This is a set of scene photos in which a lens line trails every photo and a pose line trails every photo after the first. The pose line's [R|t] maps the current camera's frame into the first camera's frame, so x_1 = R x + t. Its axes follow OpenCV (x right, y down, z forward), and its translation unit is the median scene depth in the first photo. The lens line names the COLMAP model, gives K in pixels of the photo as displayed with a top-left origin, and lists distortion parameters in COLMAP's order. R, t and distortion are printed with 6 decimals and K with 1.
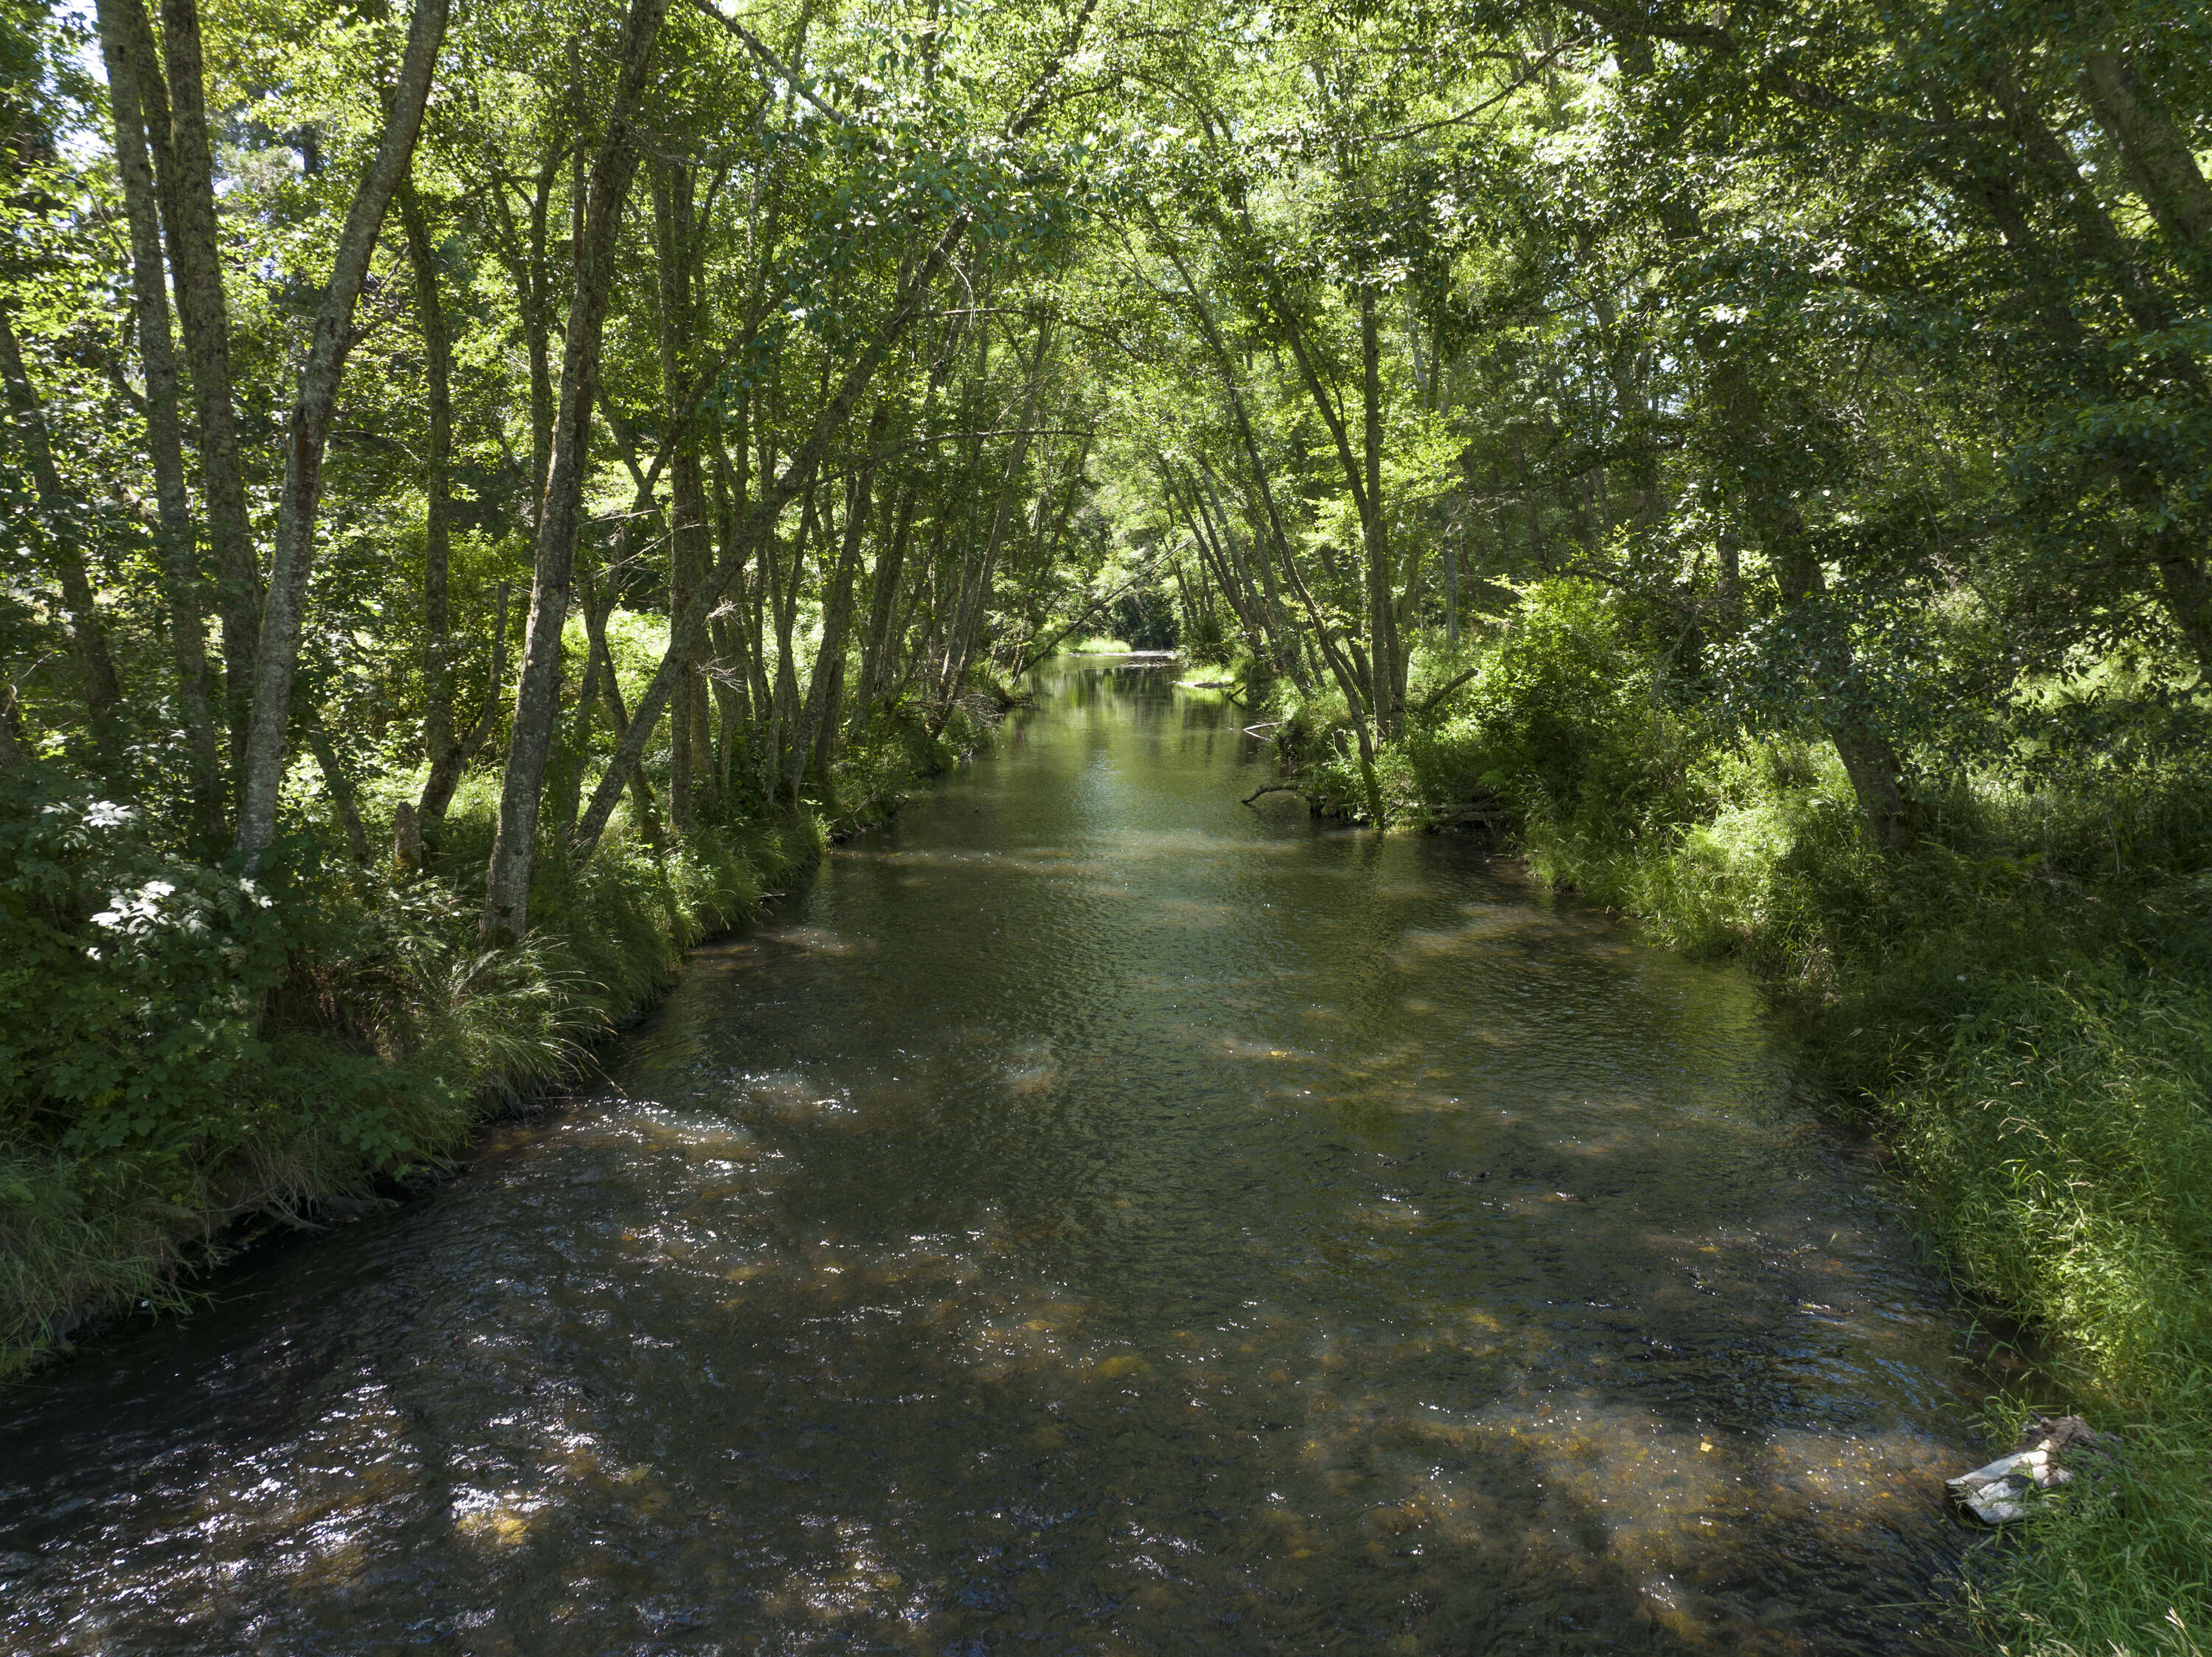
lens RADIAL K [[1551.2, 0, 1106.0], [0, 1551.2, 828.5], [0, 0, 1]] dist [-0.029408, -0.000873]
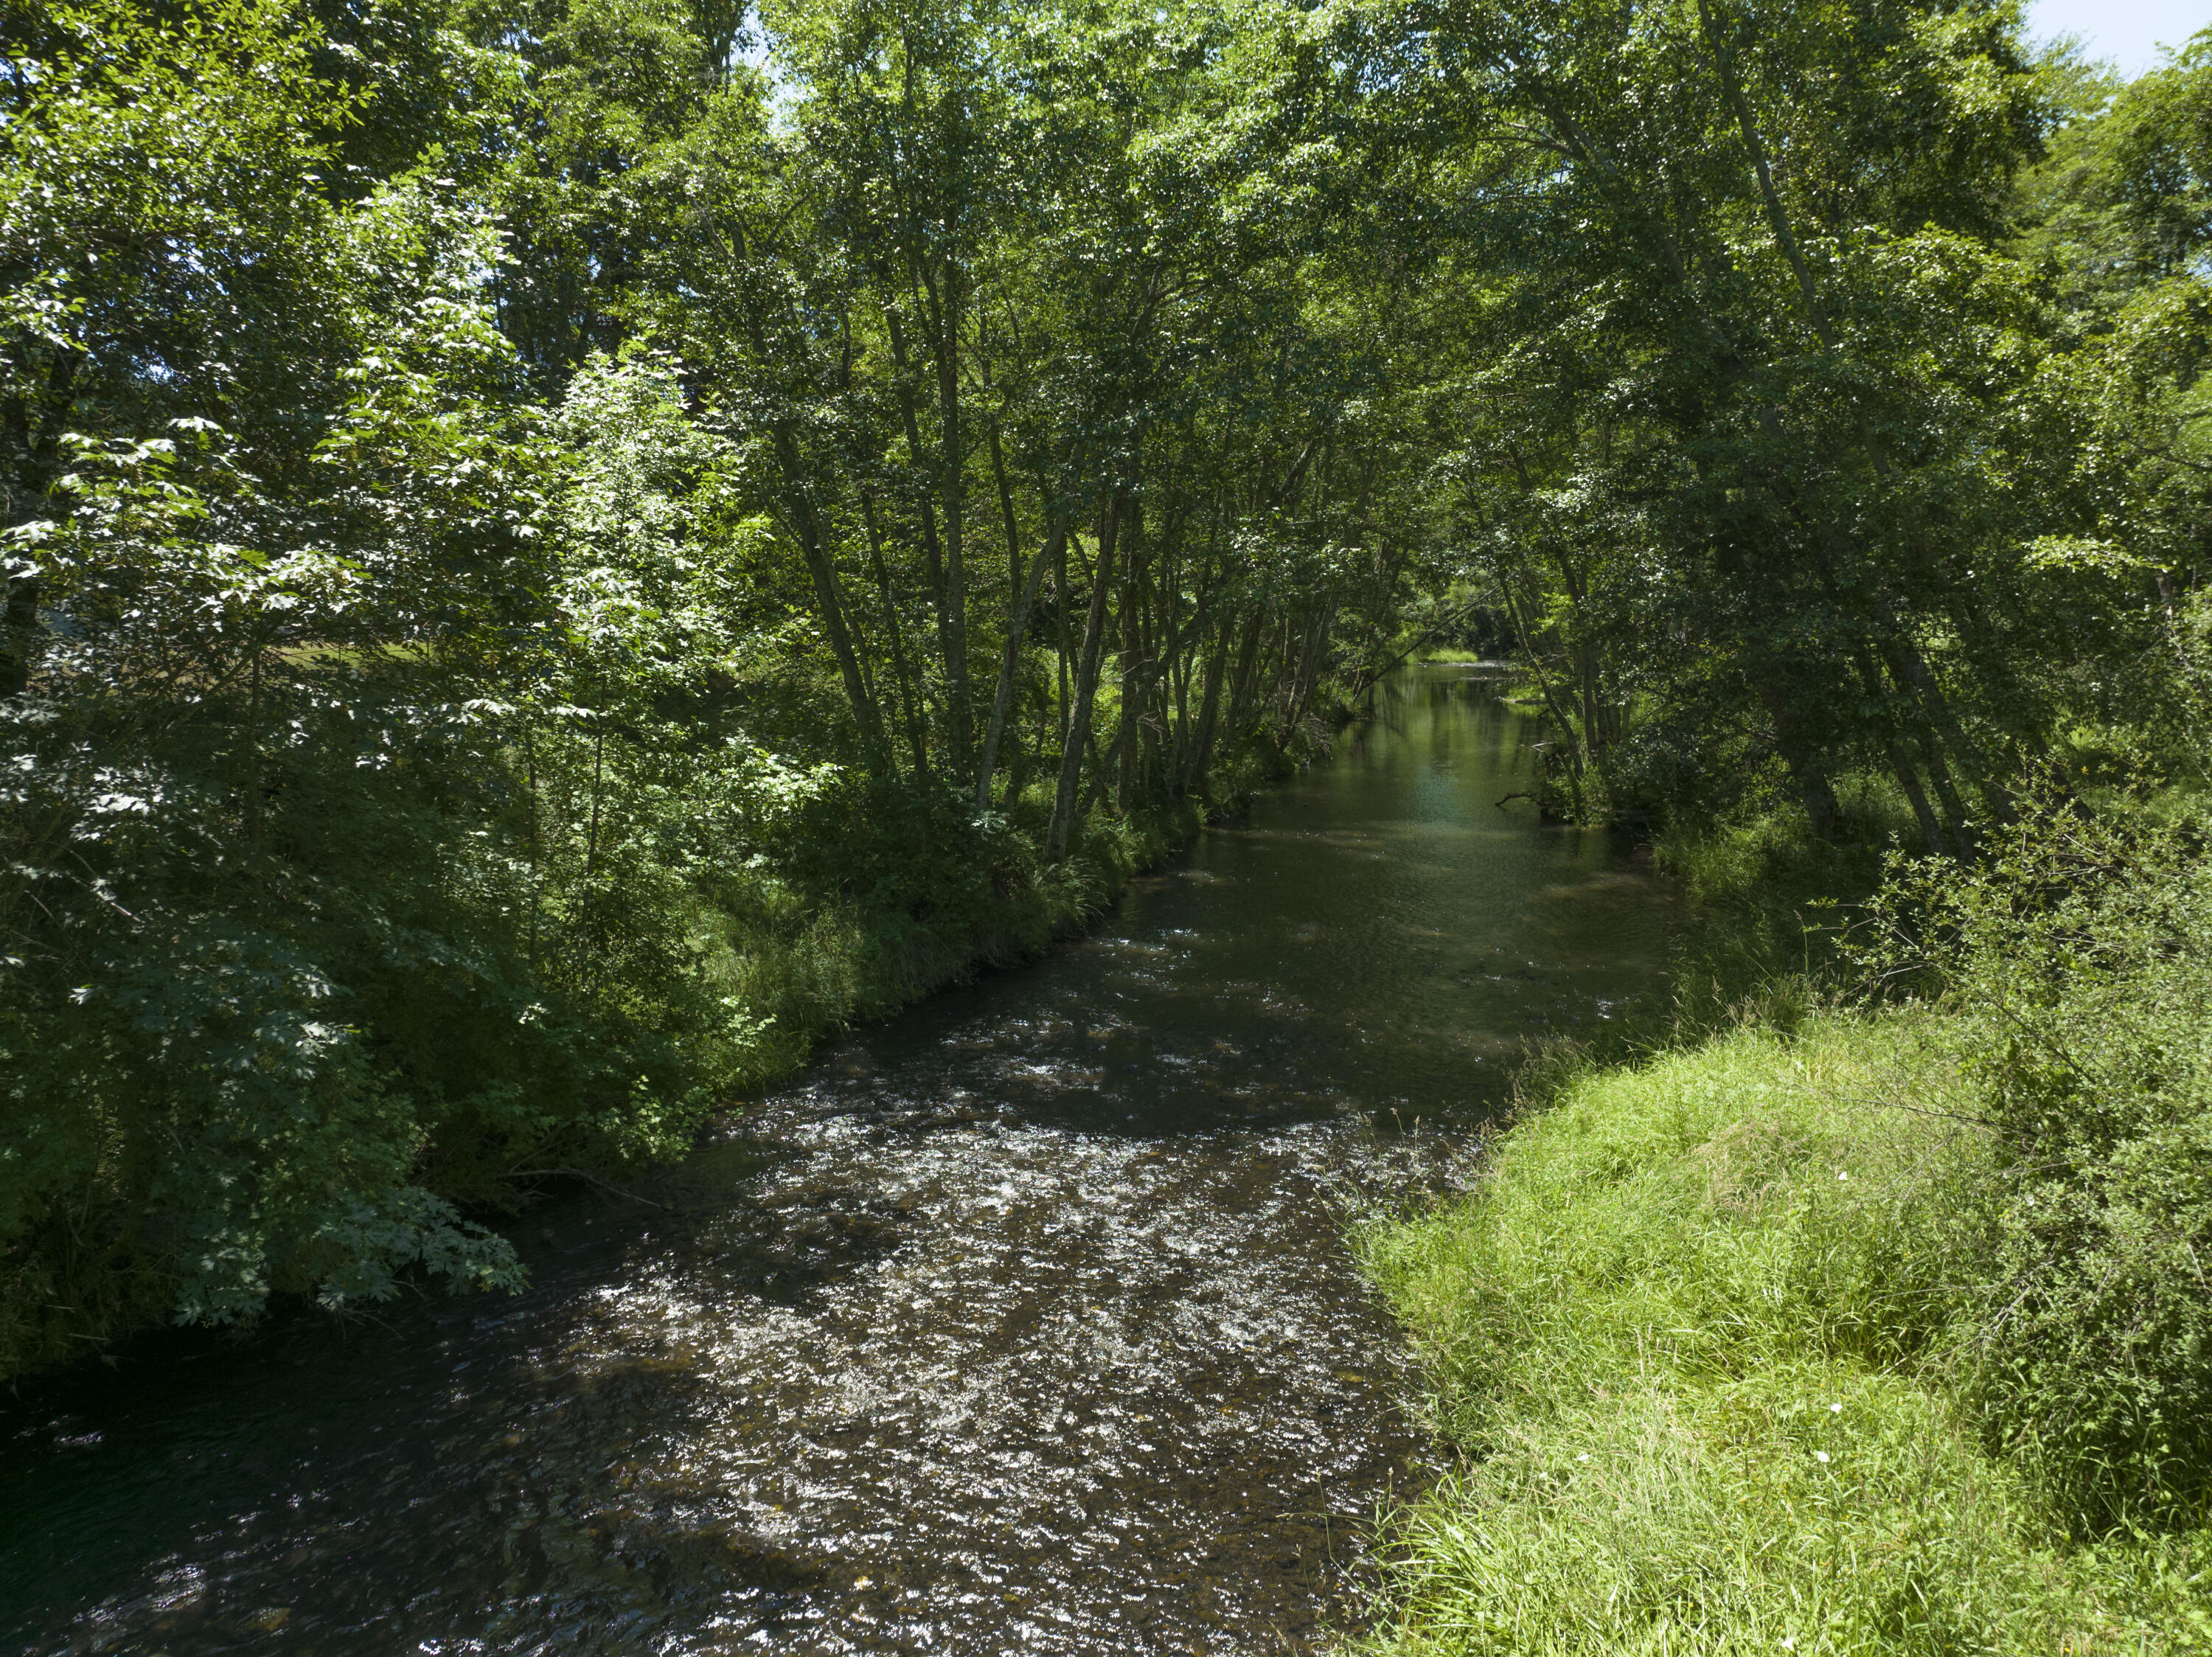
lens RADIAL K [[1551.2, 0, 1106.0], [0, 1551.2, 828.5], [0, 0, 1]] dist [-0.029408, -0.000873]
pose [[0.972765, 0.031463, -0.229650, 0.070526], [-0.030544, 0.999505, 0.007556, 0.005126], [0.229774, -0.000335, 0.973244, -0.466581]]
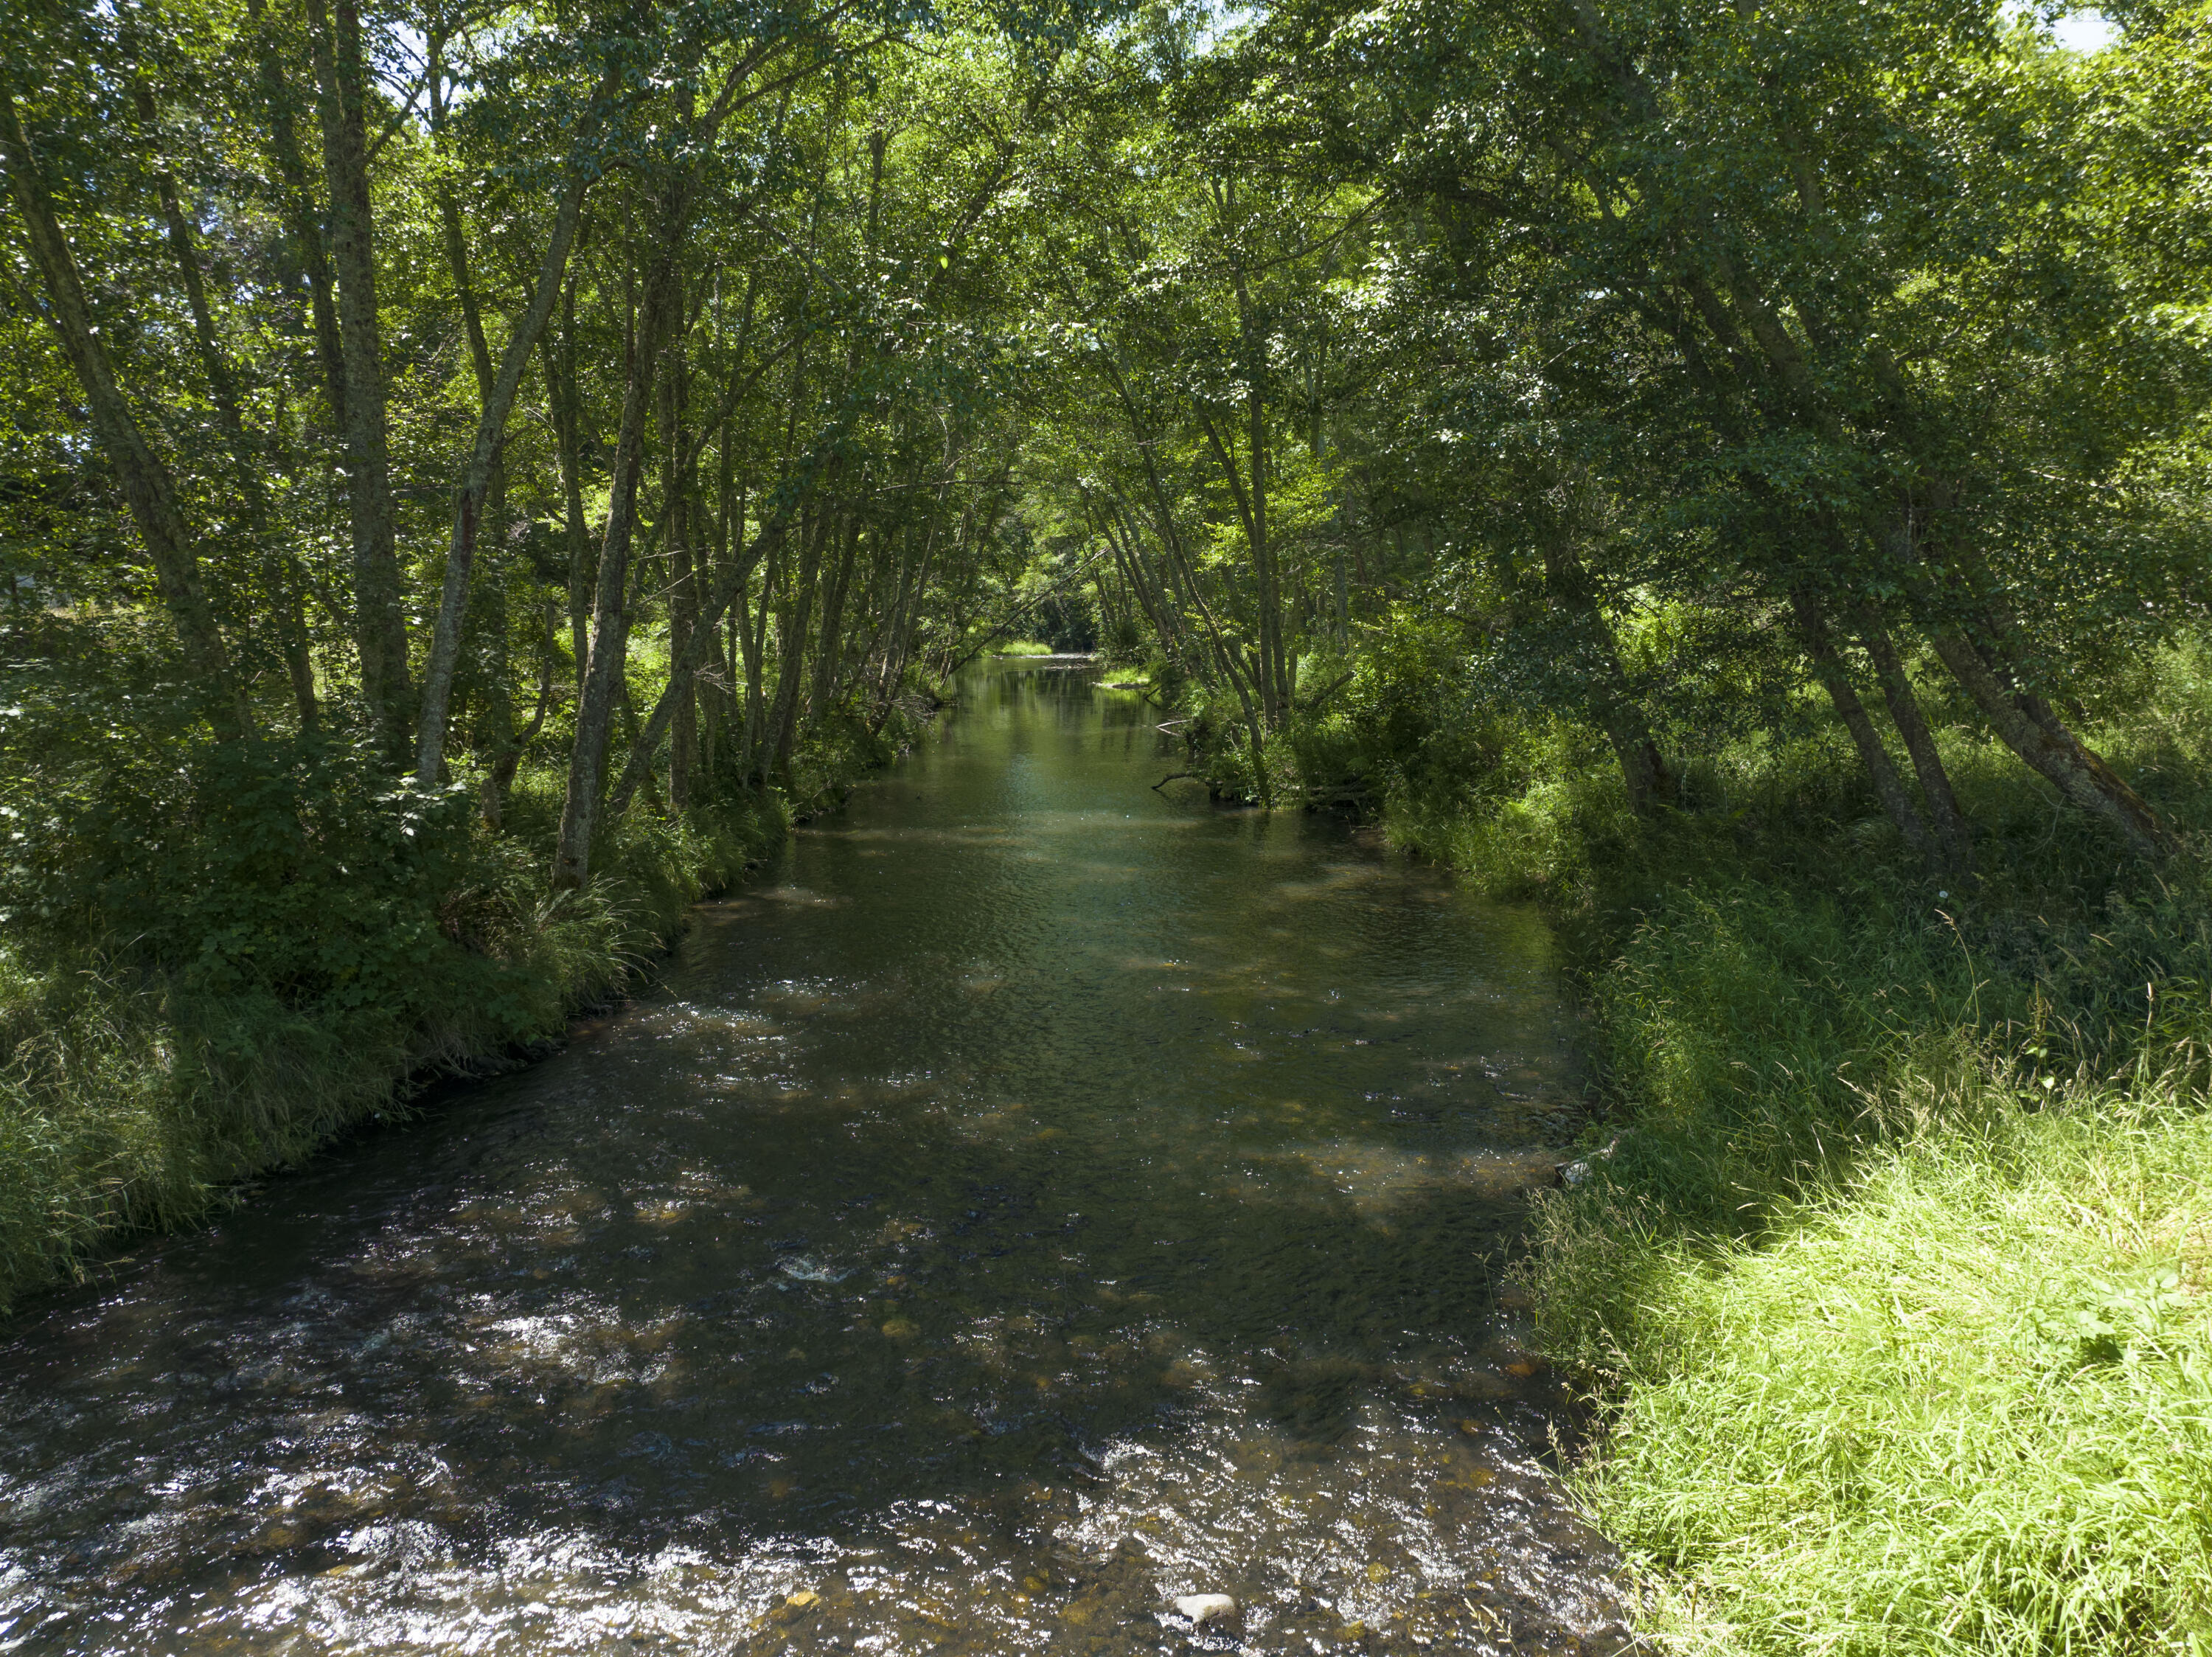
lens RADIAL K [[1551.2, 0, 1106.0], [0, 1551.2, 828.5], [0, 0, 1]] dist [-0.029408, -0.000873]
pose [[0.998713, -0.007837, 0.050113, -0.003171], [0.007879, 0.999969, -0.000646, 0.013862], [-0.050106, 0.001040, 0.998743, -0.146552]]
